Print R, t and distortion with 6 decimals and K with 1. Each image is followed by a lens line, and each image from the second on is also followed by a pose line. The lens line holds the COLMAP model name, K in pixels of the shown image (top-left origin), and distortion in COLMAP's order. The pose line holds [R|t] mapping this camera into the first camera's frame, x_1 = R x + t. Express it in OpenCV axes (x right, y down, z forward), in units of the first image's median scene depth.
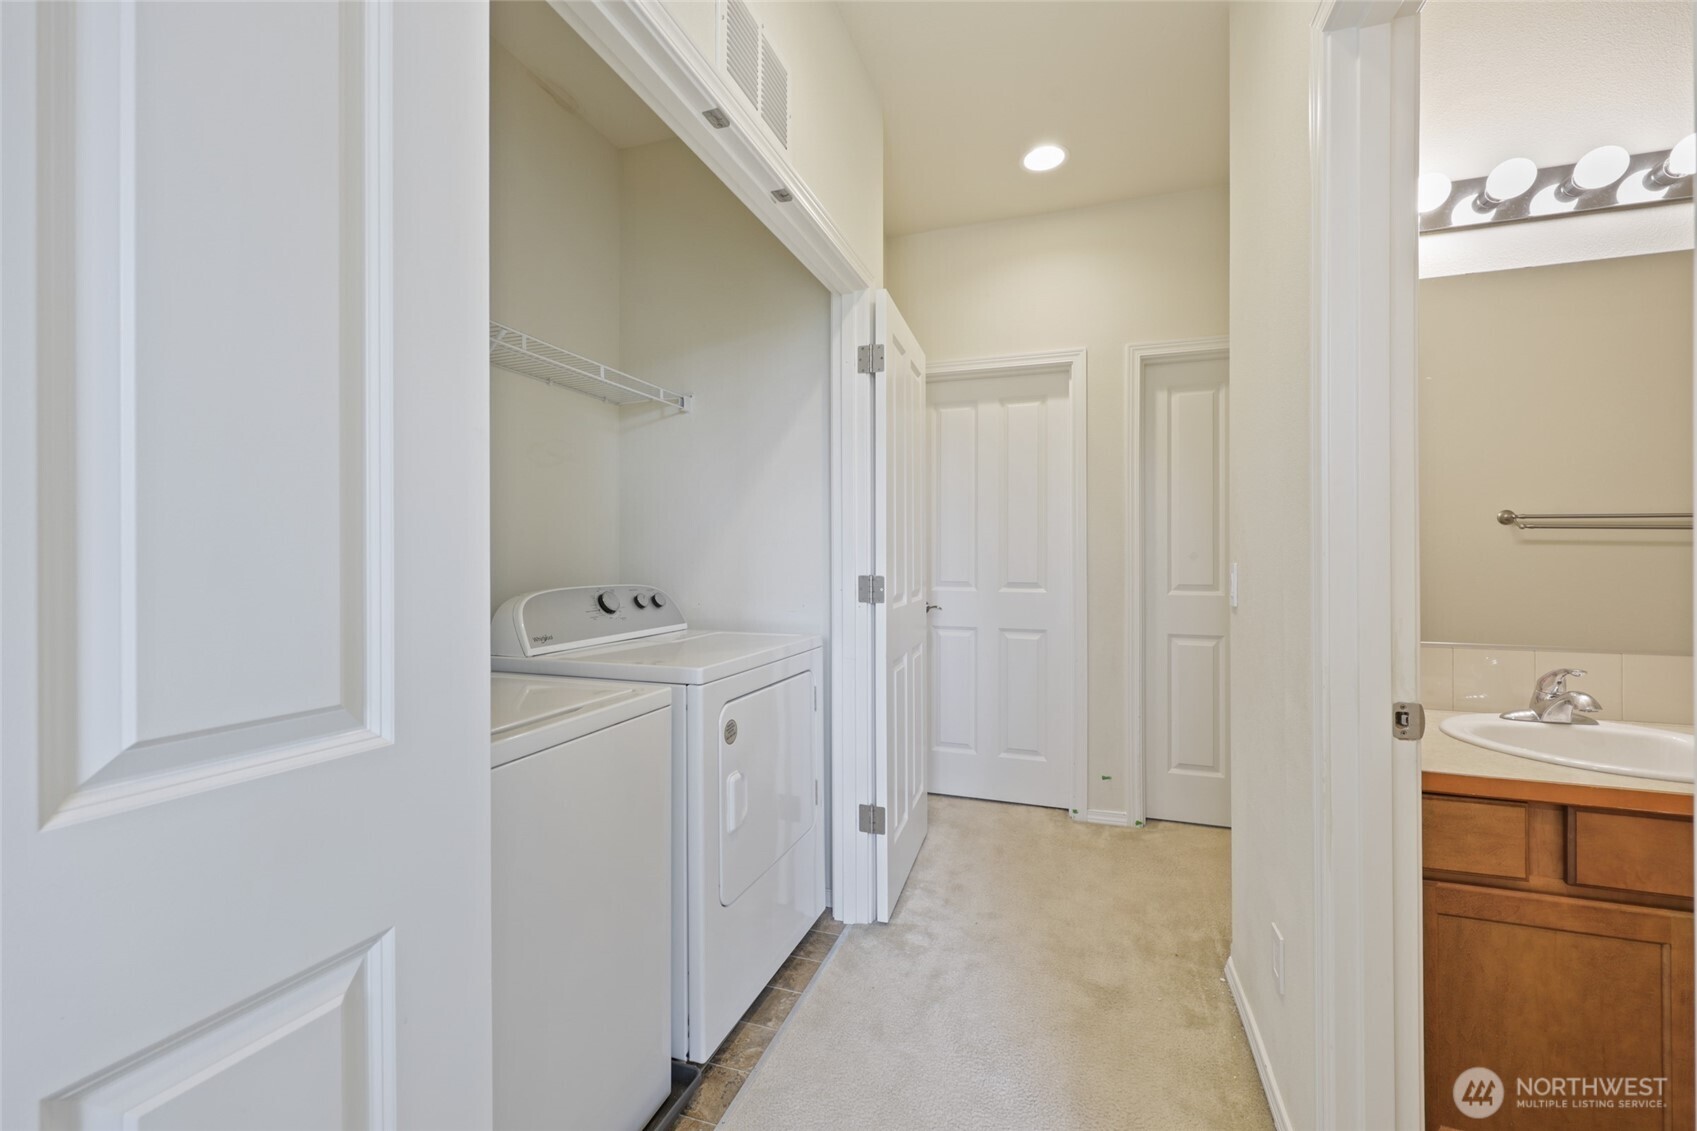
lens RADIAL K [[689.5, 0, 849.0], [0, 689.5, 553.7], [0, 0, 1]] dist [-0.000279, 0.000097]
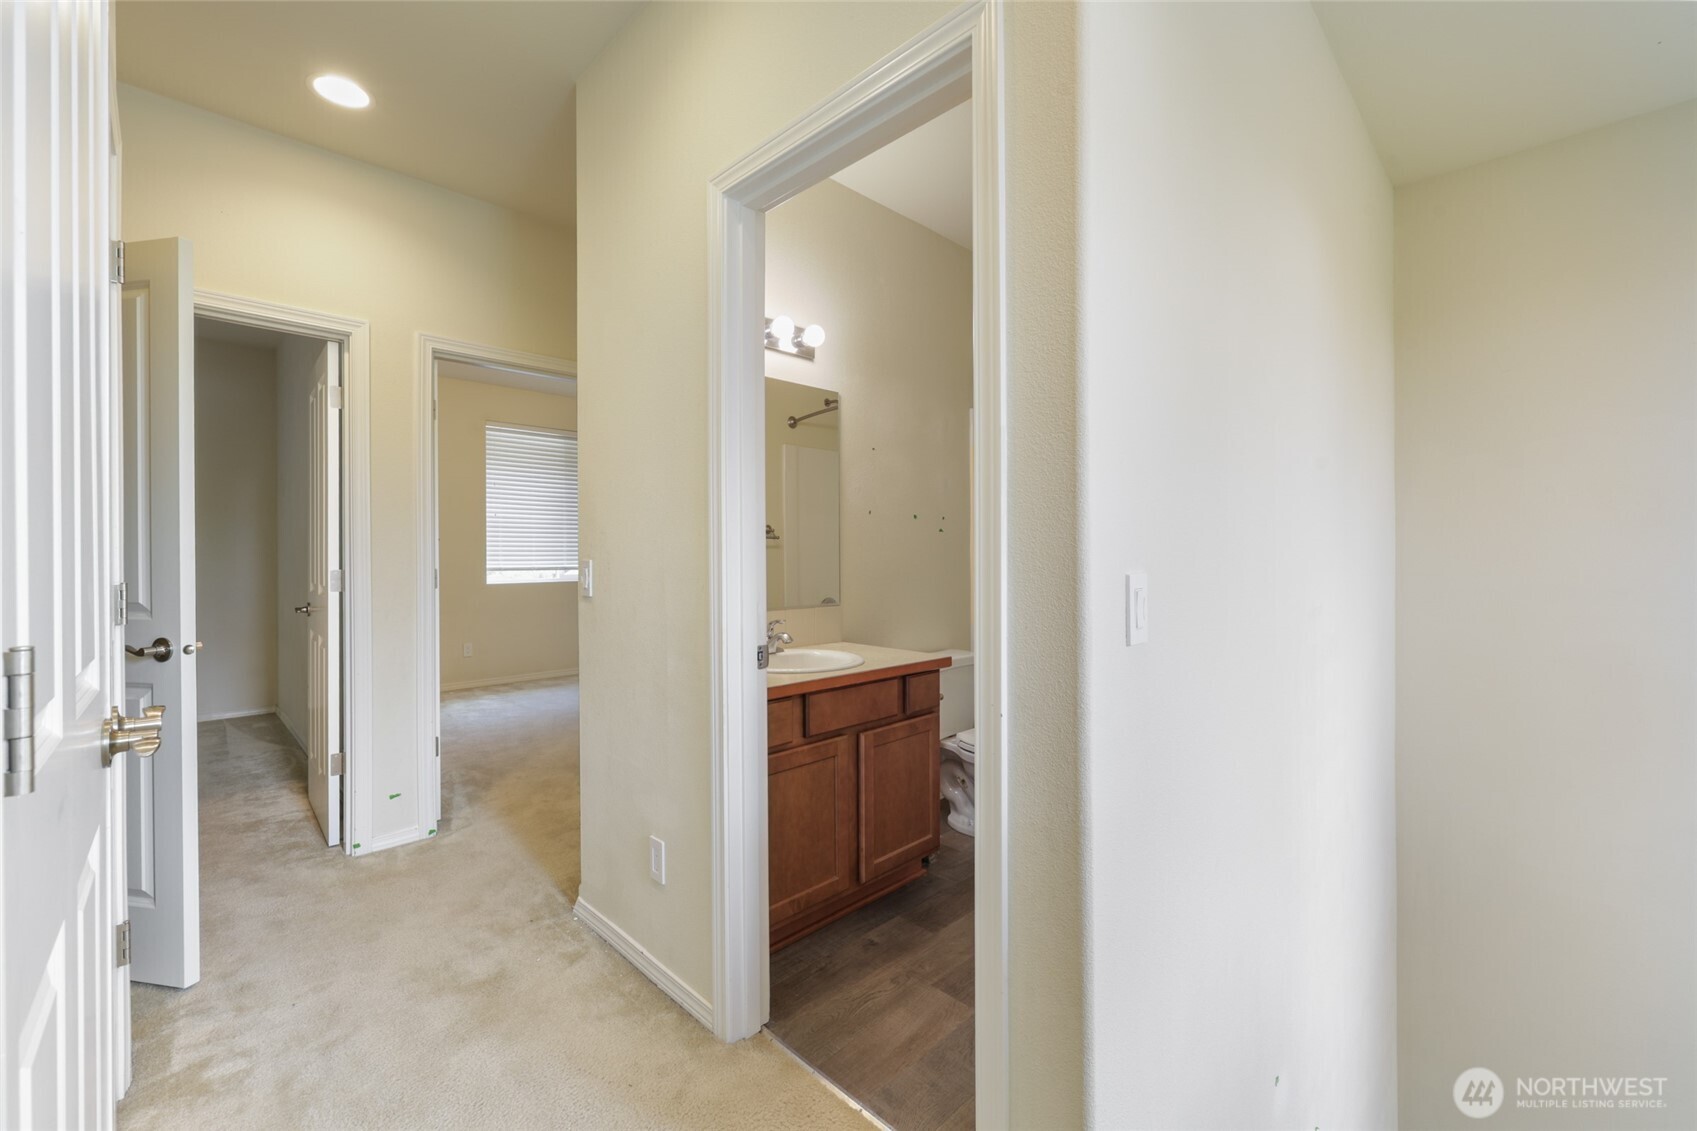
lens RADIAL K [[704.1, 0, 852.7], [0, 704.1, 552.2], [0, 0, 1]] dist [0.000739, -0.000260]
pose [[0.438387, -0.001853, 0.898784, -0.316610], [0.002453, 0.999997, 0.000865, 0.000645], [-0.898783, 0.001825, 0.438390, 0.058933]]
